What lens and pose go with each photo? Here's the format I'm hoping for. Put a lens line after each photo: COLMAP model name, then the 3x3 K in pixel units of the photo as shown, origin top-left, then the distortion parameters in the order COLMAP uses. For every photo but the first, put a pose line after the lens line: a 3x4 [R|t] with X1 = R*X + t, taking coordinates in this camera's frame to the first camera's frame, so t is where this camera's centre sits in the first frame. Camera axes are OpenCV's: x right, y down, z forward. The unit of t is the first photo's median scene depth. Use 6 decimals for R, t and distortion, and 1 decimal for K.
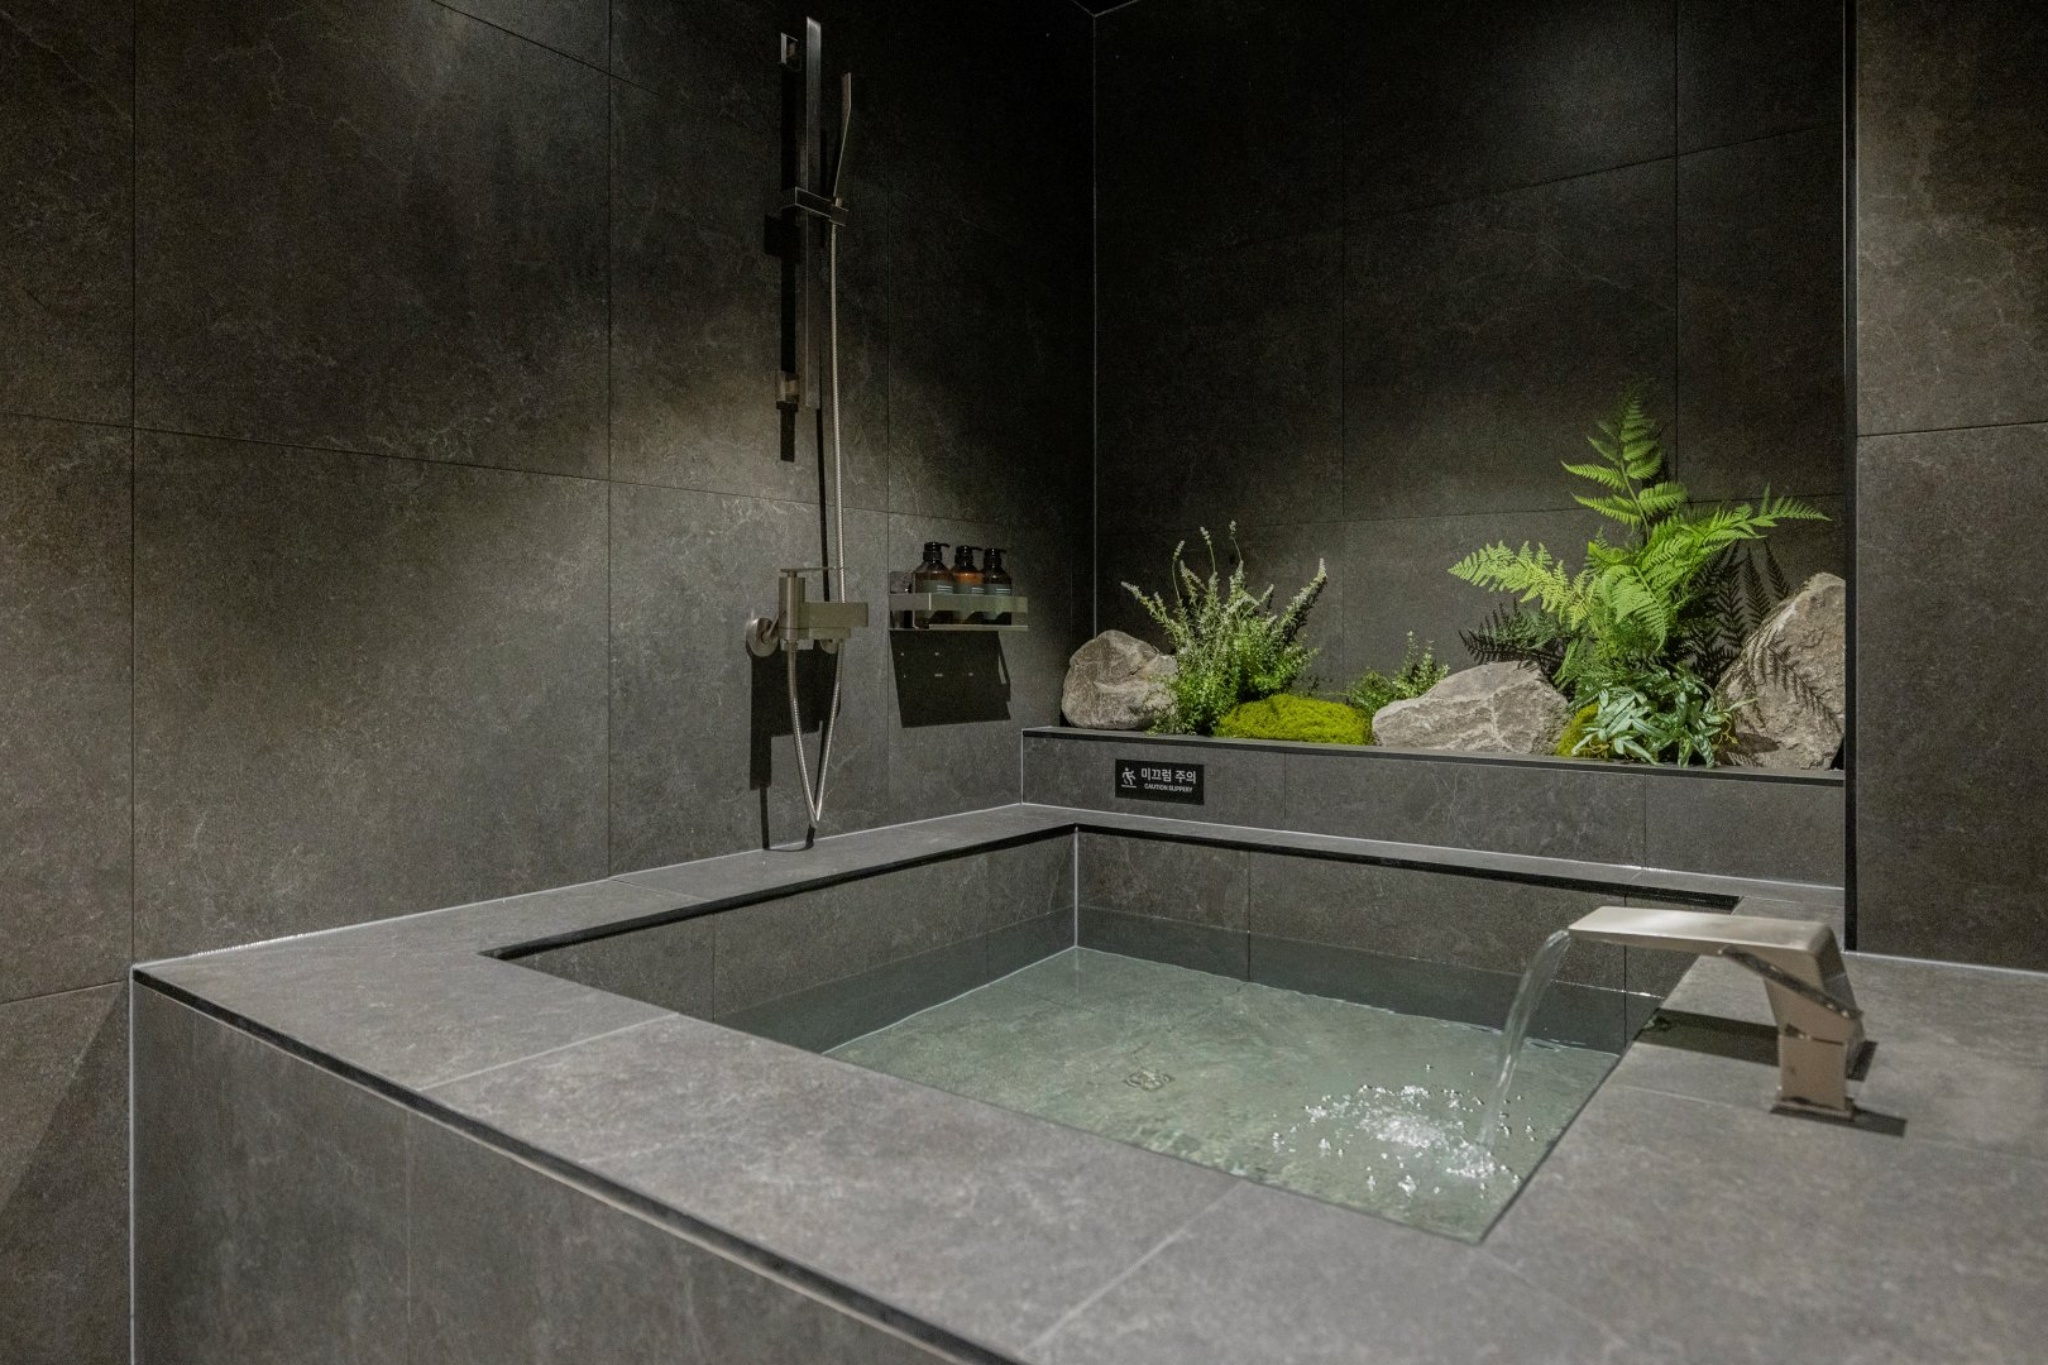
lens RADIAL K [[1223.7, 0, 1022.1], [0, 1223.7, 672.2], [0, 0, 1]] dist [-0.005291, 0.001374]
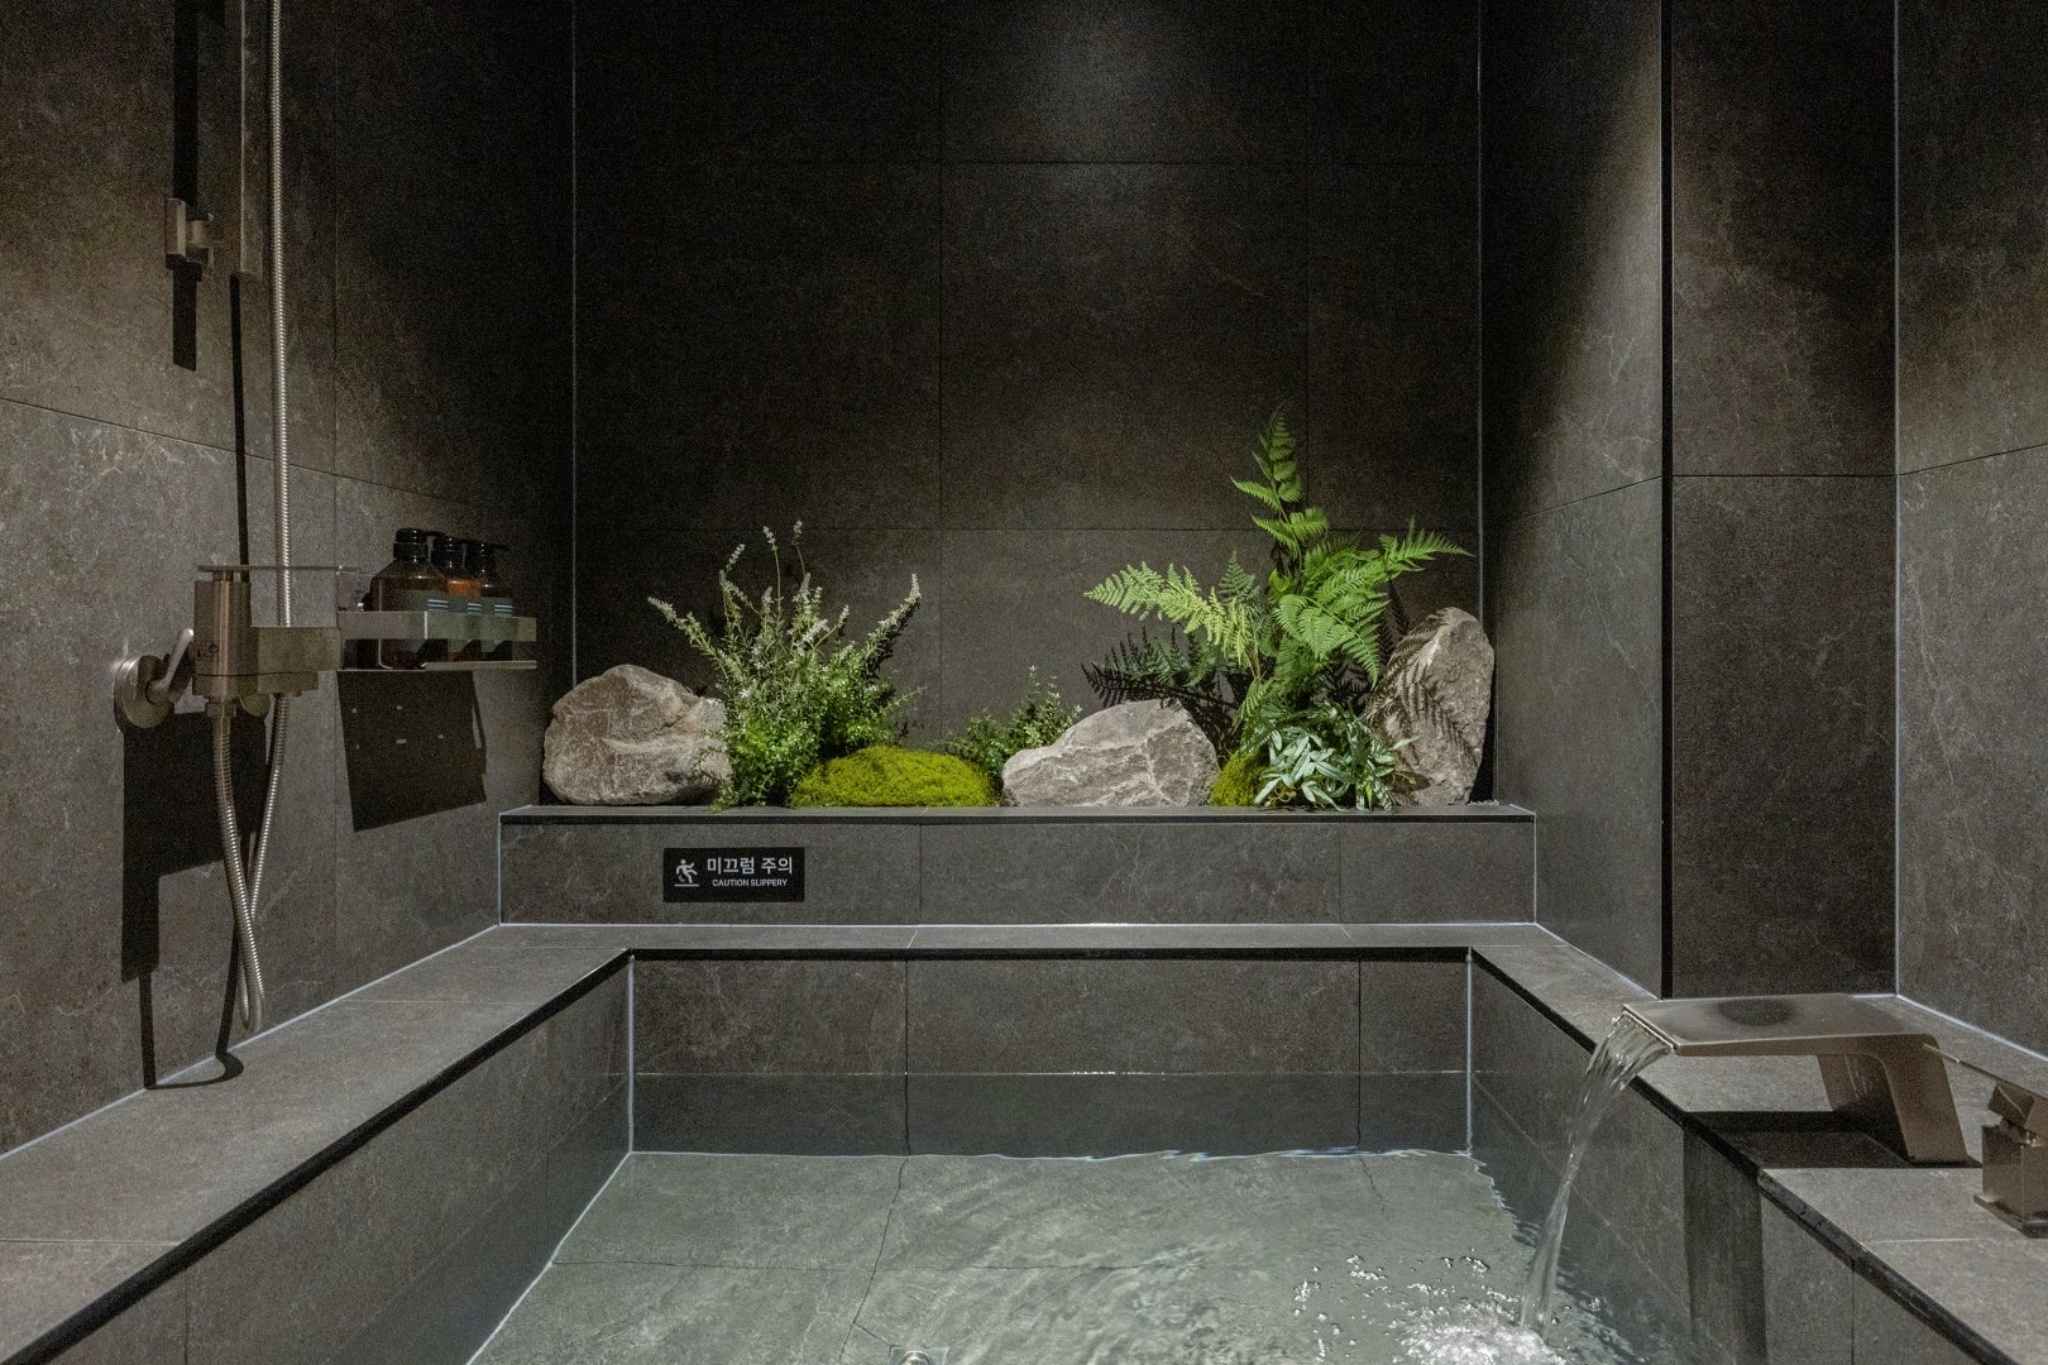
lens RADIAL K [[1307.7, 0, 1027.7], [0, 1307.7, 675.8], [0, 0, 1]] dist [-0.014782, 0.003109]
pose [[0.800028, -0.014199, 0.599794, -0.243050], [0.019869, 0.999799, -0.002834, -0.026316], [-0.599633, 0.014185, 0.800149, 0.317005]]
